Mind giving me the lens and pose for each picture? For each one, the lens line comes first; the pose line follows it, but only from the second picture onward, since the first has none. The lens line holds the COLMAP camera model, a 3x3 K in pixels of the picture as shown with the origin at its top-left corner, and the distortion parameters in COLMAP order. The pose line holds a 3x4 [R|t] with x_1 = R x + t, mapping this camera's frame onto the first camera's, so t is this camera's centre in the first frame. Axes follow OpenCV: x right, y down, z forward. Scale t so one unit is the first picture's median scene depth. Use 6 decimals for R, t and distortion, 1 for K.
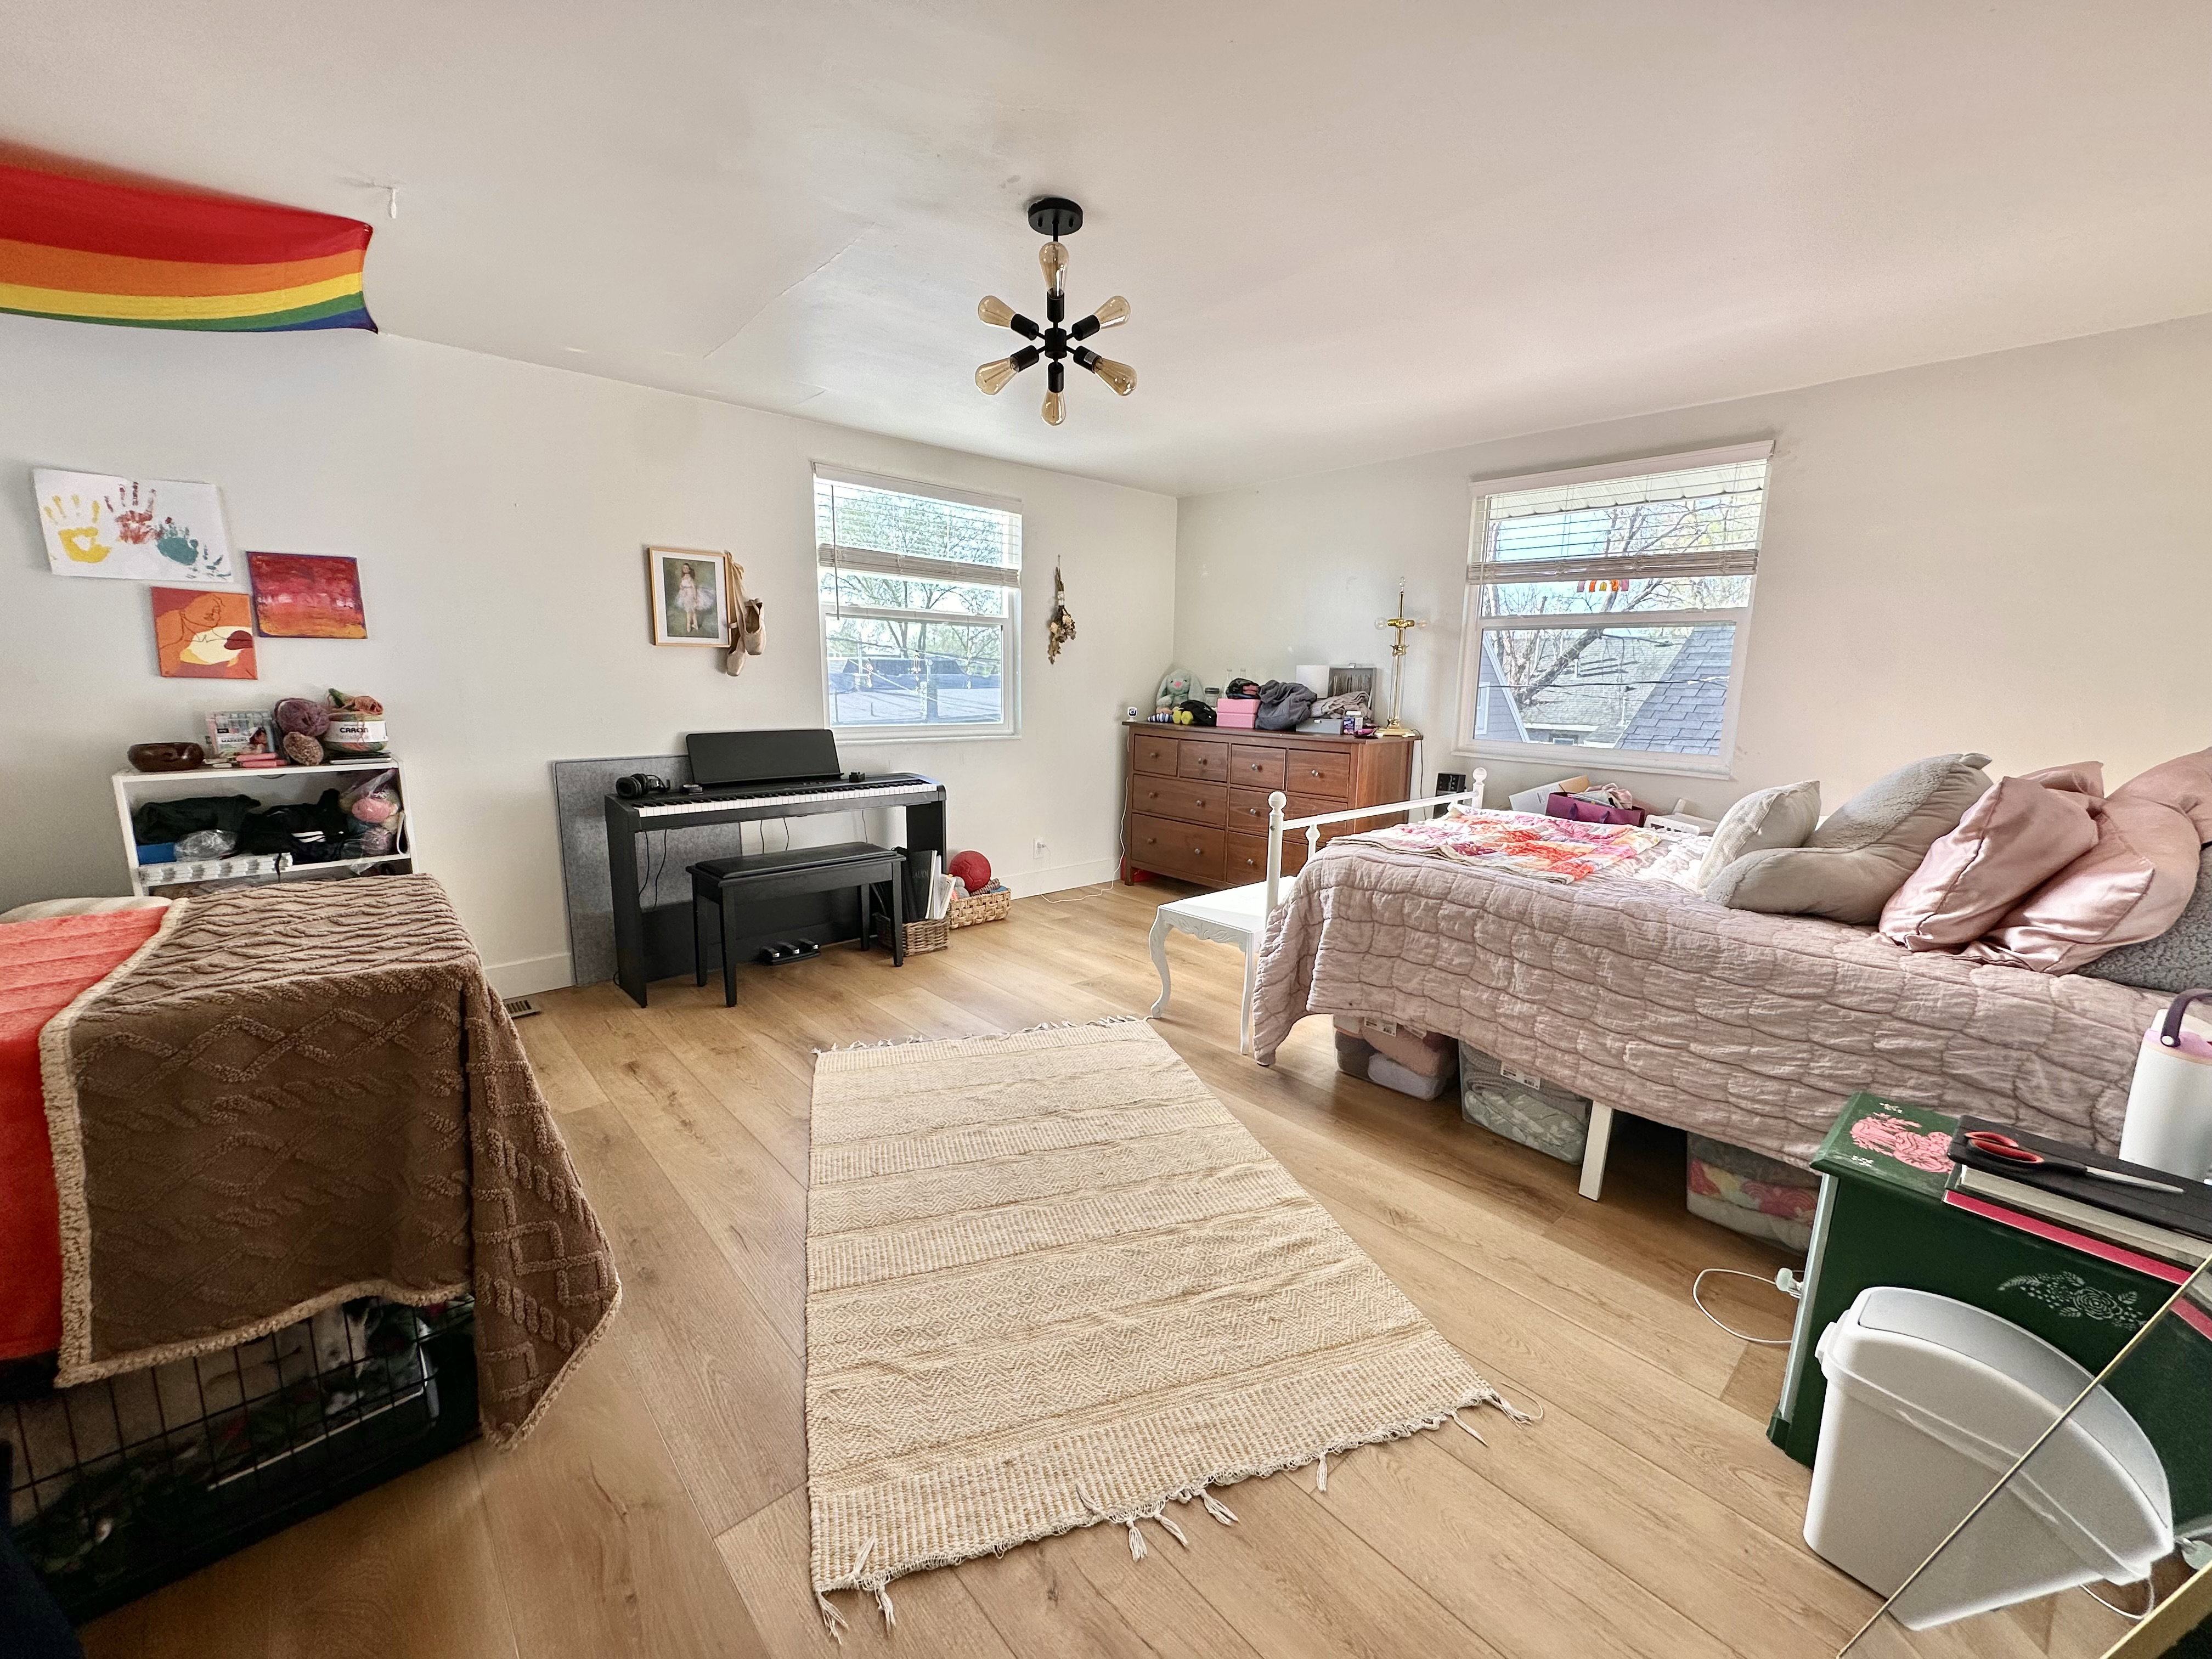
lens RADIAL K [[890.4, 0, 1111.1], [0, 890.4, 831.1], [0, 0, 1]] dist [0.001825, 0.000284]
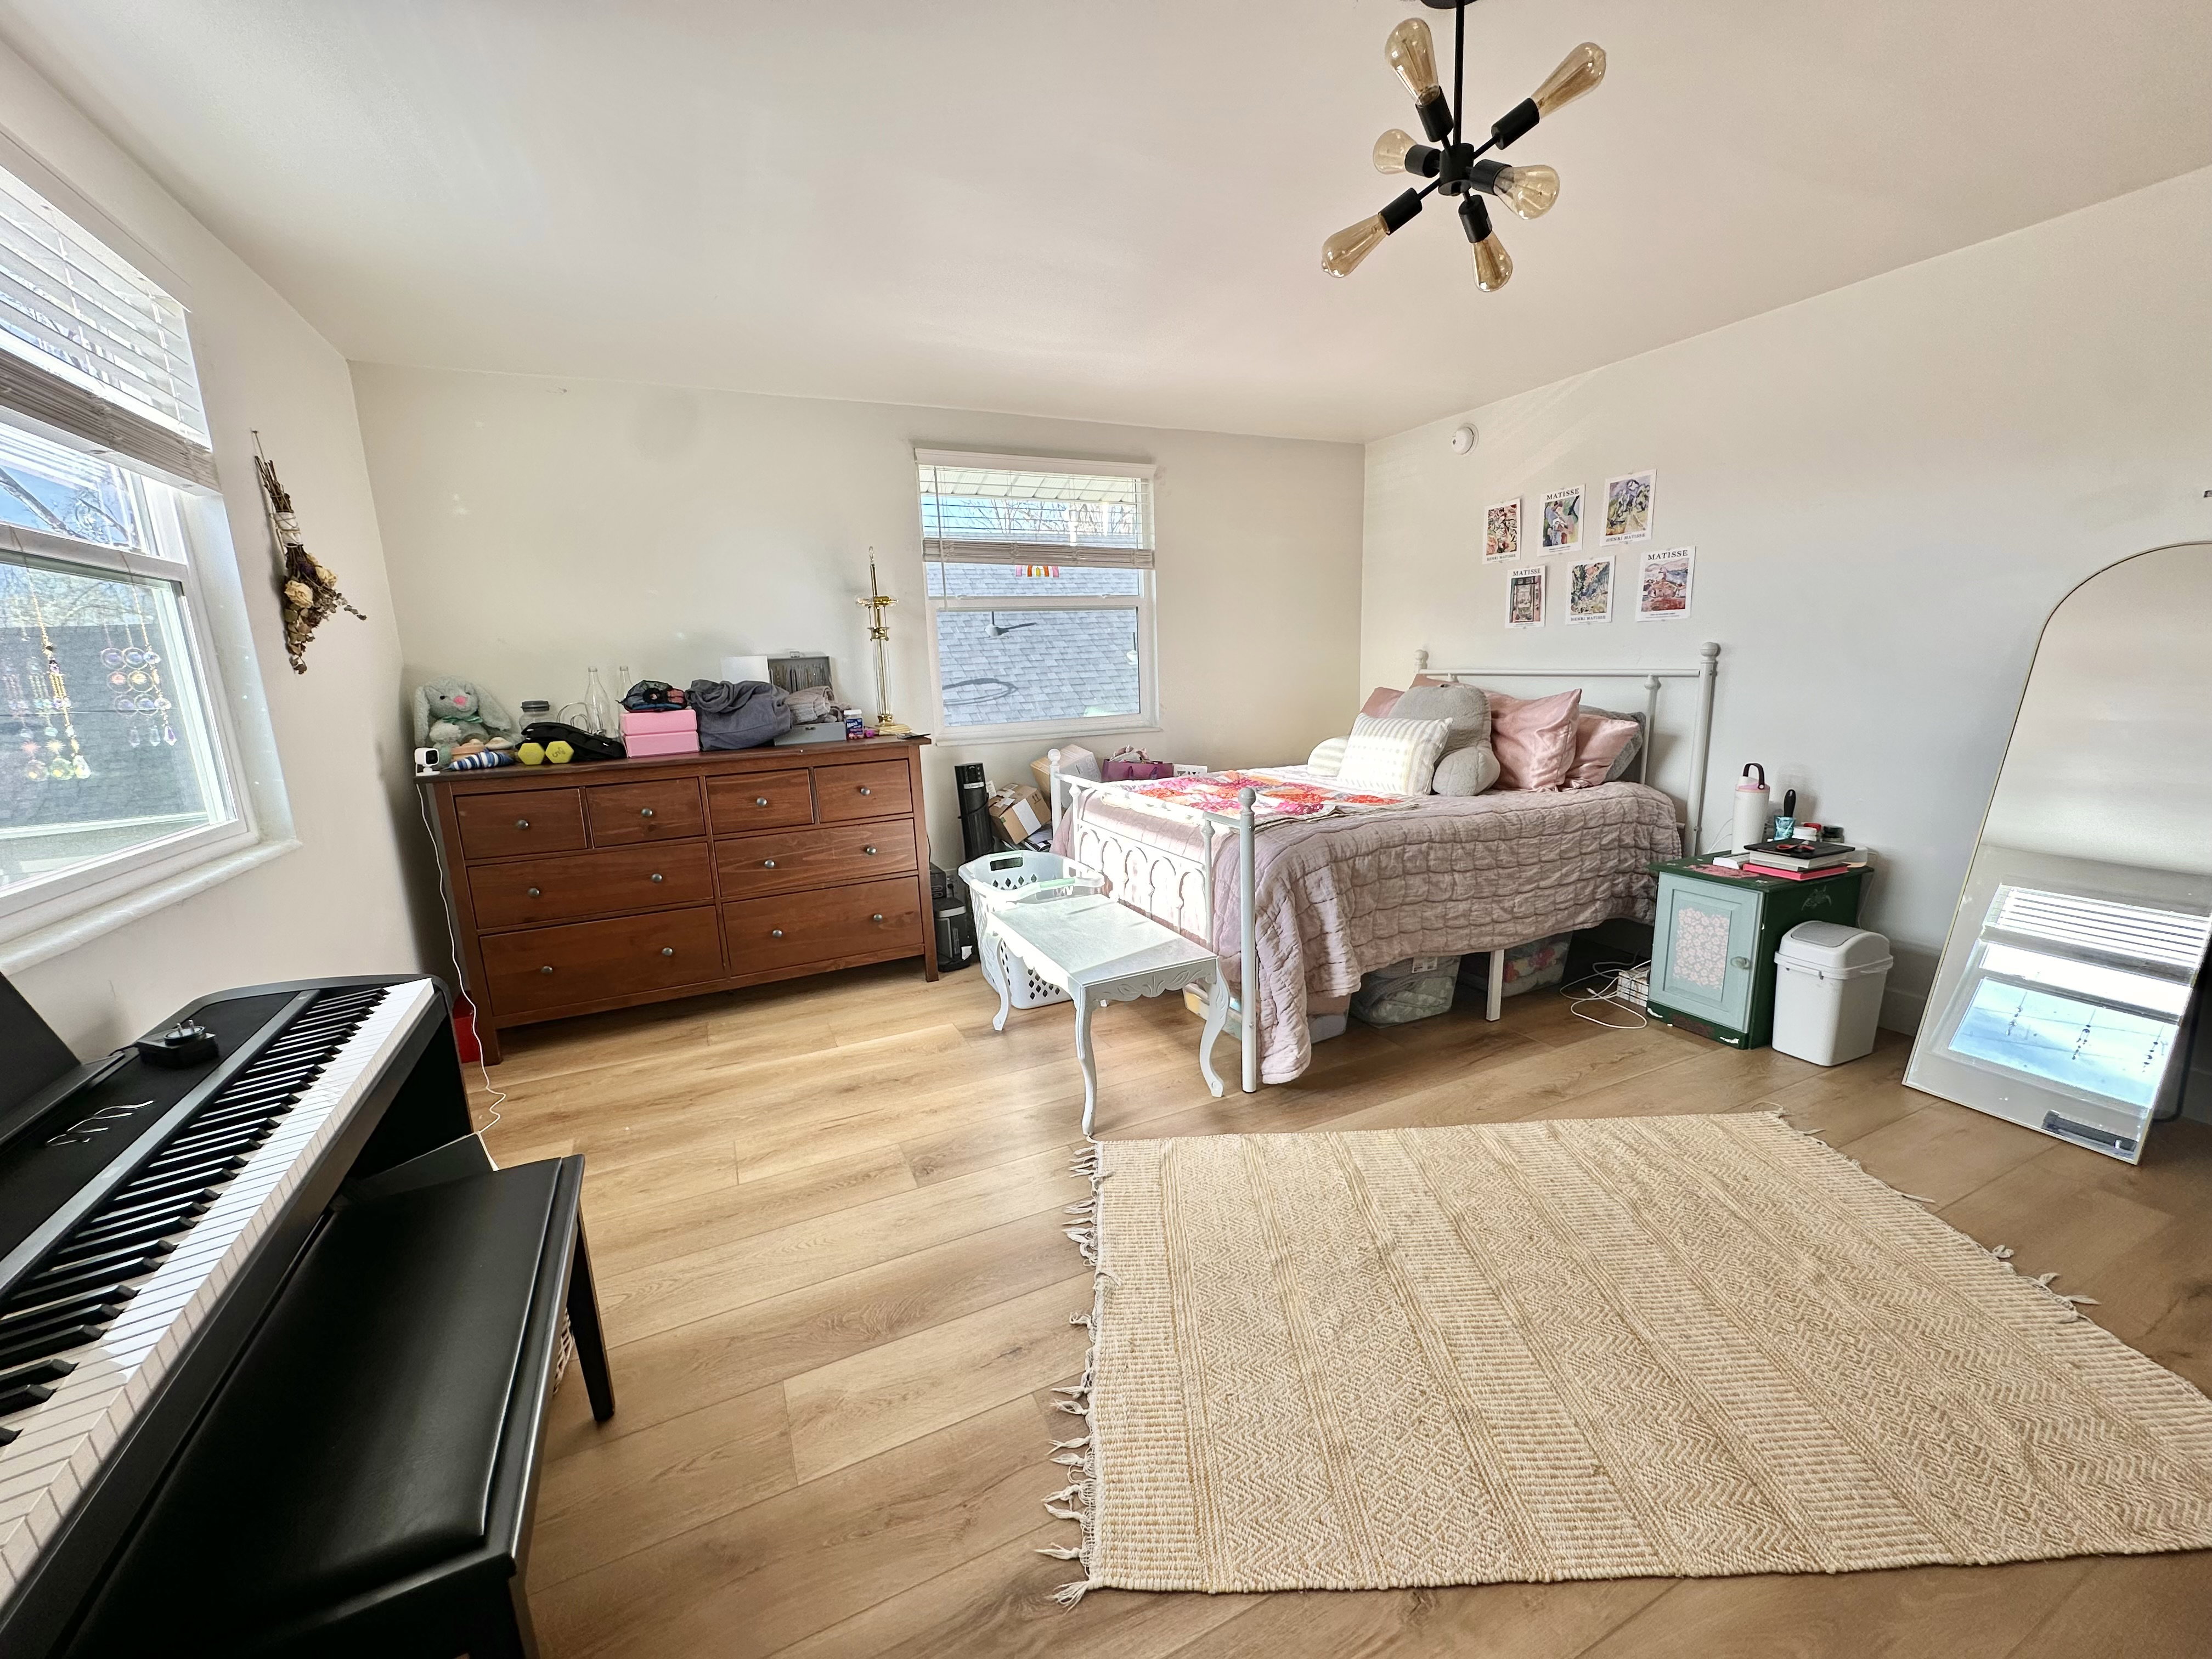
lens RADIAL K [[890.4, 0, 1105.7], [0, 890.4, 826.8], [0, 0, 1]] dist [0.001825, 0.000284]
pose [[0.287936, -0.210920, 0.934134, -0.474329], [0.207493, 0.966013, 0.154161, -0.118761], [-0.934901, 0.149438, 0.321914, 0.590697]]
